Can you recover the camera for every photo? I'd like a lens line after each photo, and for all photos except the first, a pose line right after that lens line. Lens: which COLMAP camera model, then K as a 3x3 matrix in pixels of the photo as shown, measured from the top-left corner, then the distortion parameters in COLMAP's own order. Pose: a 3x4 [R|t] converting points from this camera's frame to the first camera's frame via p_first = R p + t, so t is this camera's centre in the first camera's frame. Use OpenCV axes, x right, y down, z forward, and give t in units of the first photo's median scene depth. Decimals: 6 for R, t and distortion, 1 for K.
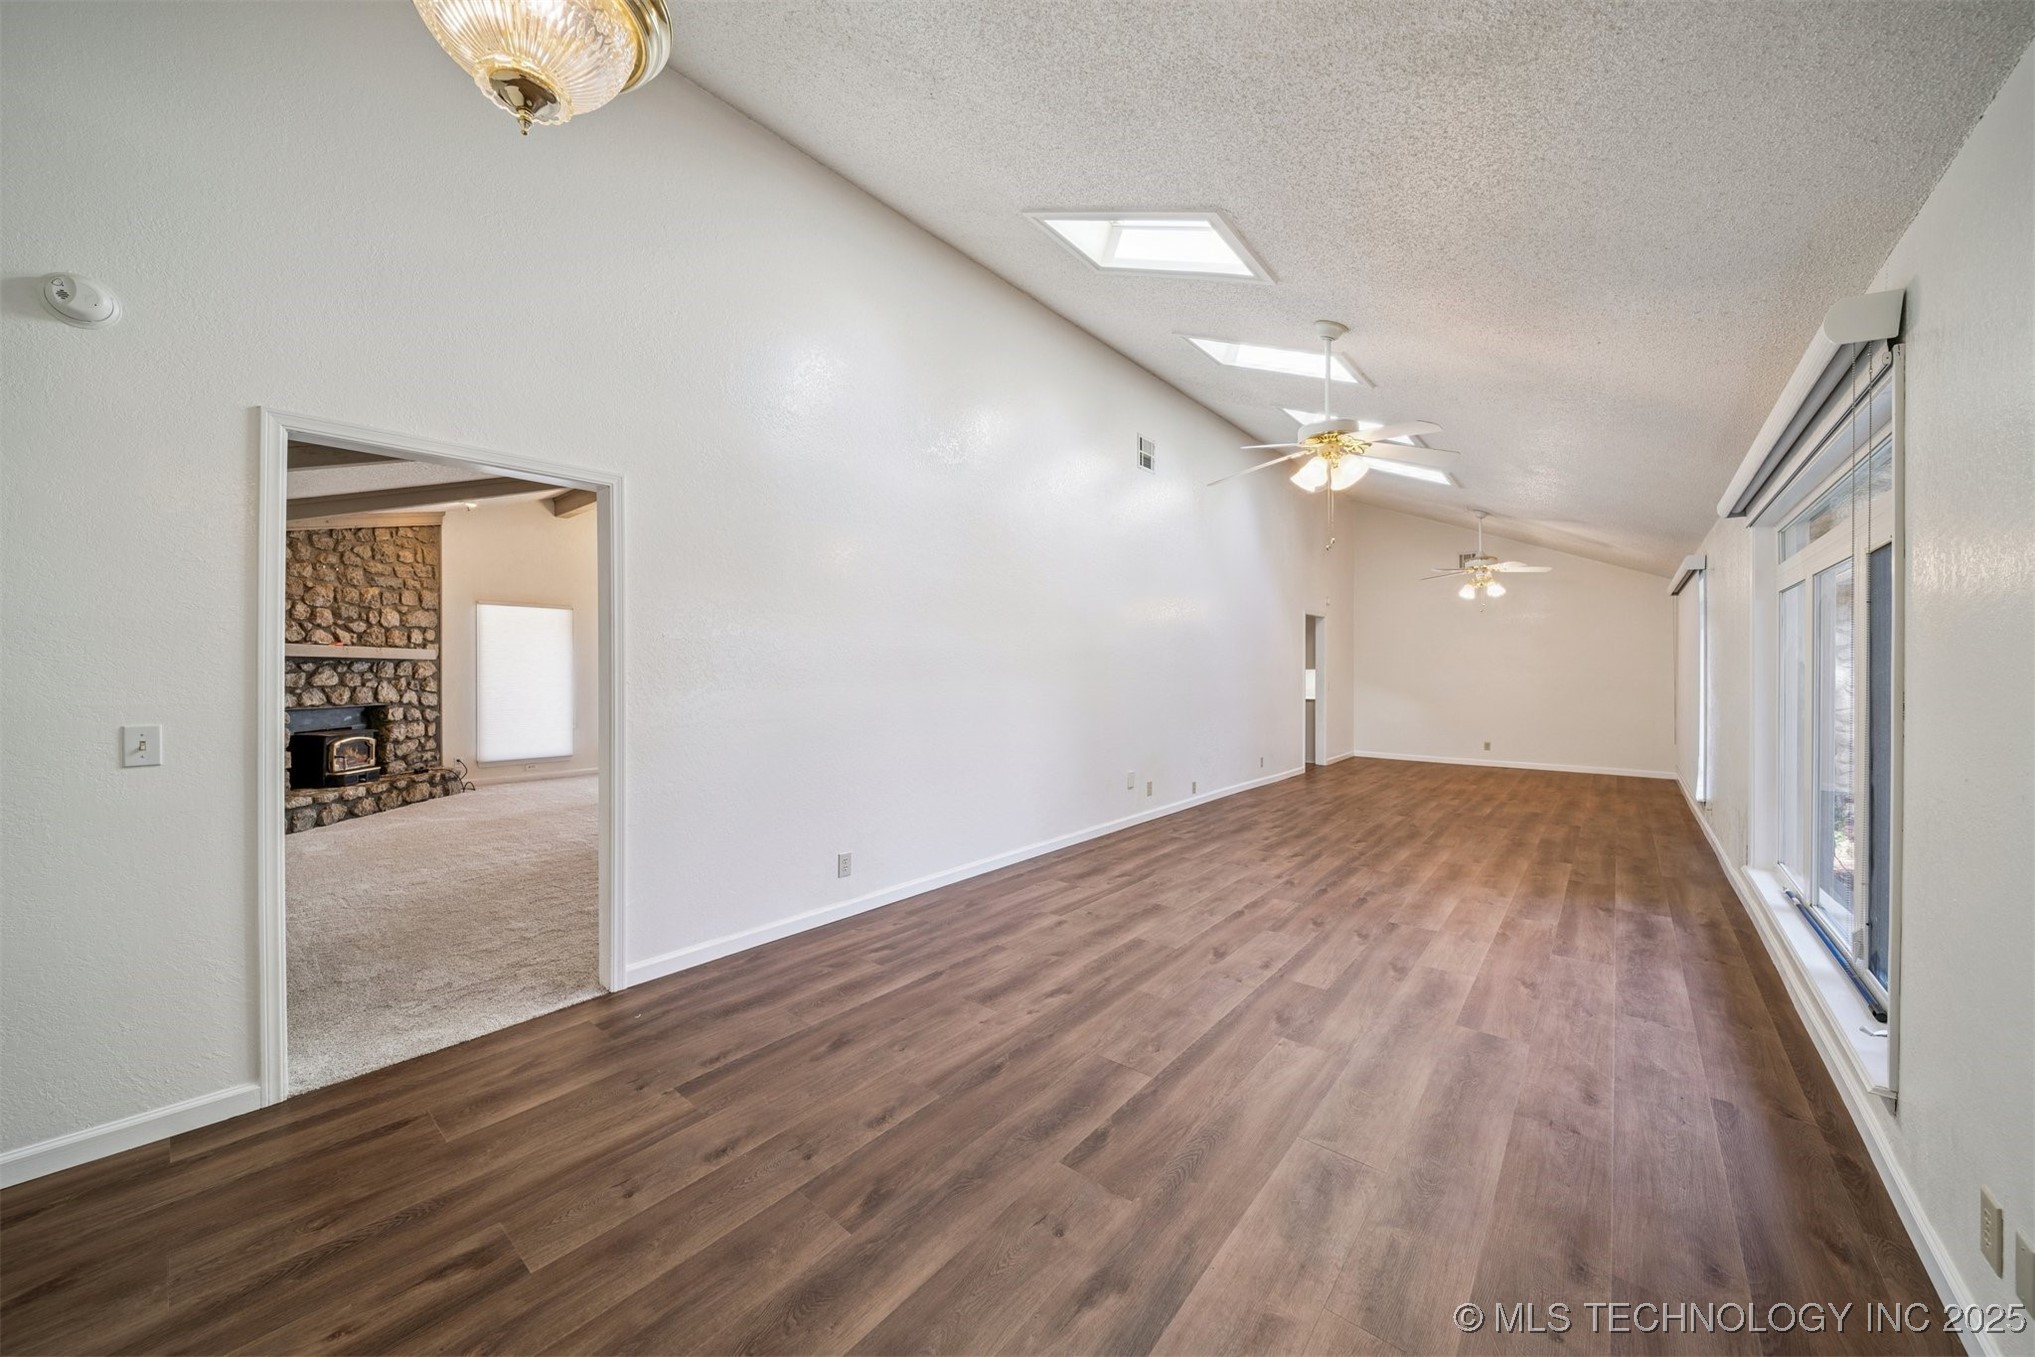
lens RADIAL K [[718.5, 0, 1016.1], [0, 718.5, 668.5], [0, 0, 1]] dist [-0.004660, -0.000753]
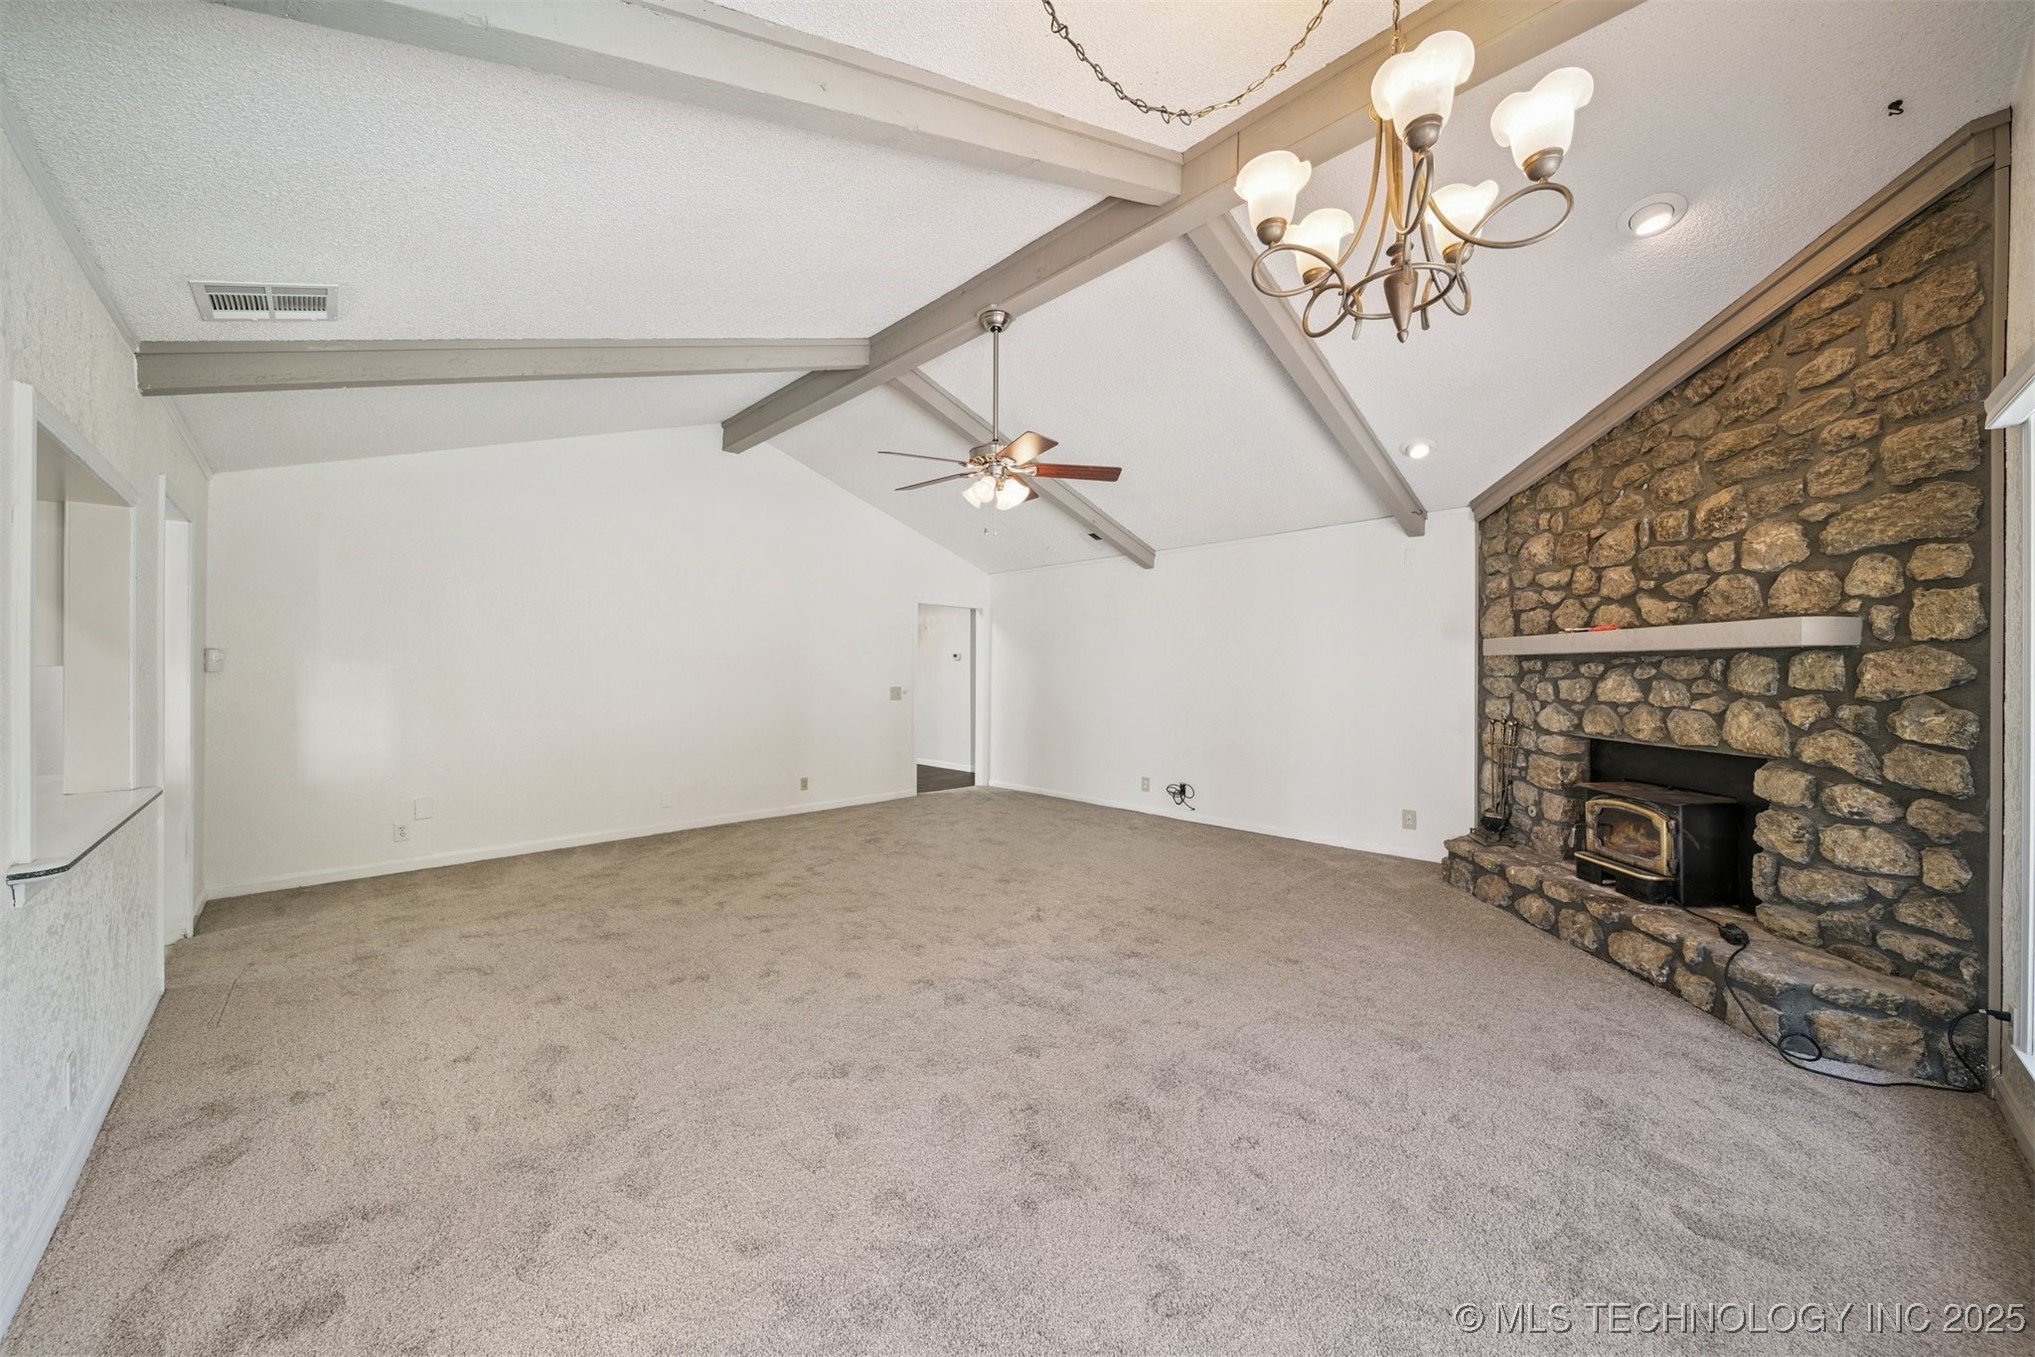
lens RADIAL K [[718.5, 0, 1019.1], [0, 718.5, 677.0], [0, 0, 1]] dist [-0.004660, -0.000753]
pose [[-0.996066, -0.011704, 0.087834, -0.508576], [-0.011625, 0.999931, 0.001417, 0.008382], [-0.087844, 0.000390, -0.996134, 1.504679]]
